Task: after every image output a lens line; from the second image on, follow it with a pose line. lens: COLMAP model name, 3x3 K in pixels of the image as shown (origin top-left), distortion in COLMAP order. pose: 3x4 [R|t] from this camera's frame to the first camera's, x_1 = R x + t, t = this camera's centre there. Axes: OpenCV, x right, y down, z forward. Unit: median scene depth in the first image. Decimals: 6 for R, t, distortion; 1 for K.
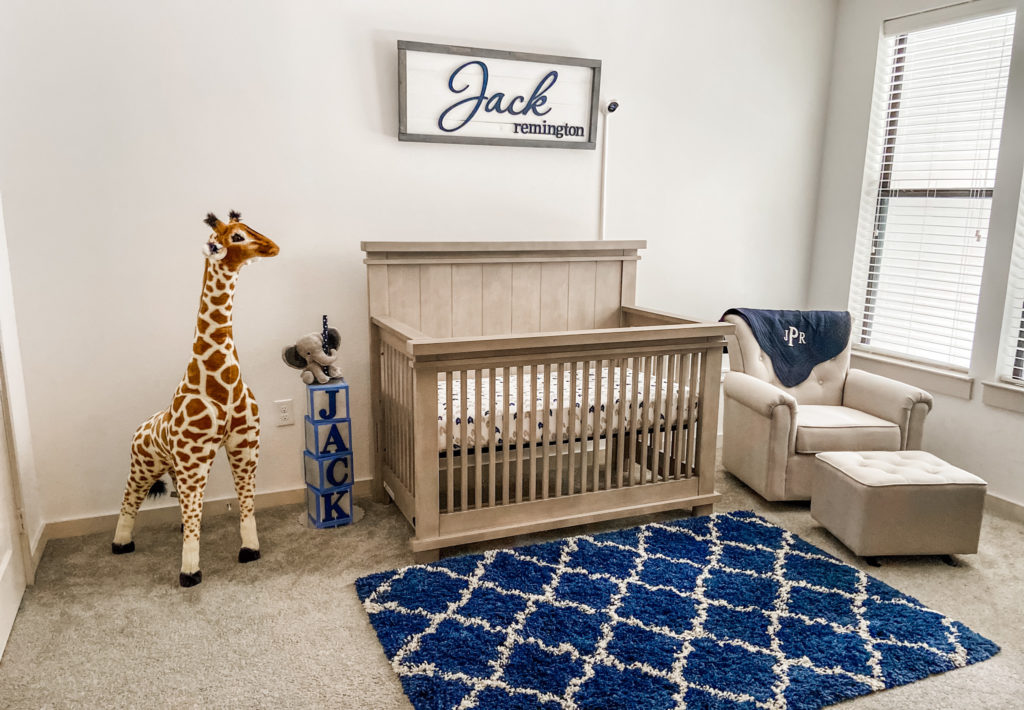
lens RADIAL K [[784.1, 0, 512.0], [0, 784.1, 355.0], [0, 0, 1]] dist [0.001686, 0.001339]
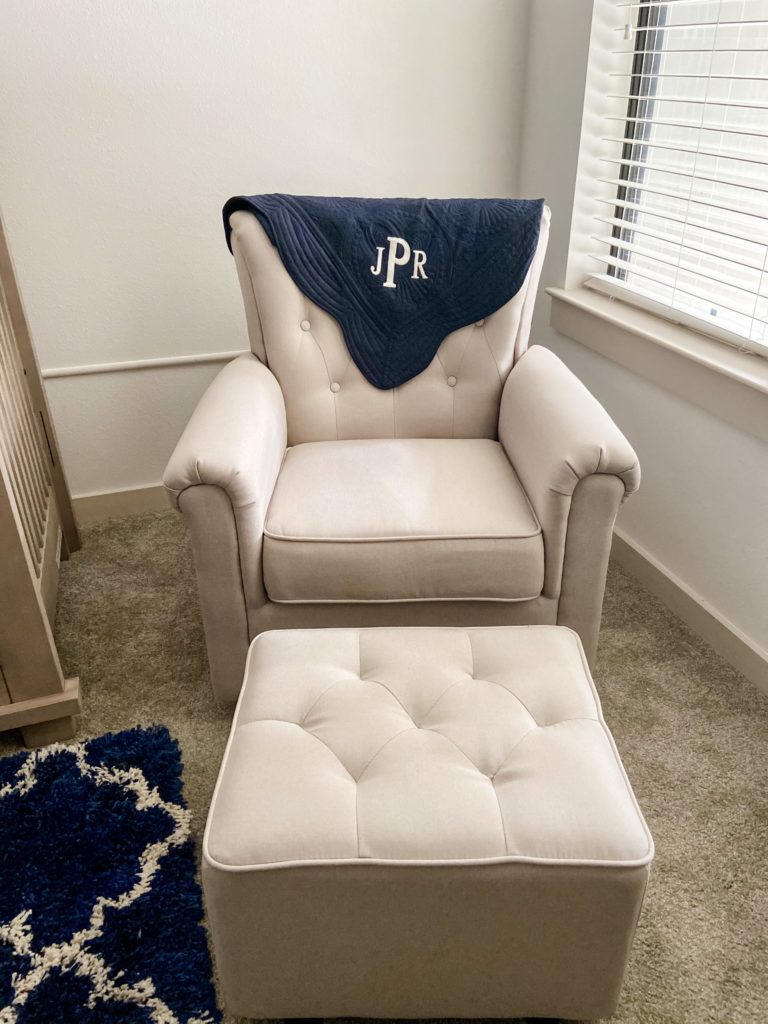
lens RADIAL K [[847.1, 0, 384.0], [0, 847.1, 512.0], [0, 0, 1]] dist [-0.000371, -0.000379]
pose [[0.994712, -0.001948, -0.102686, 0.403540], [0.033036, 0.952753, 0.301944, -0.033851], [0.097247, -0.303740, 0.947779, 0.550842]]
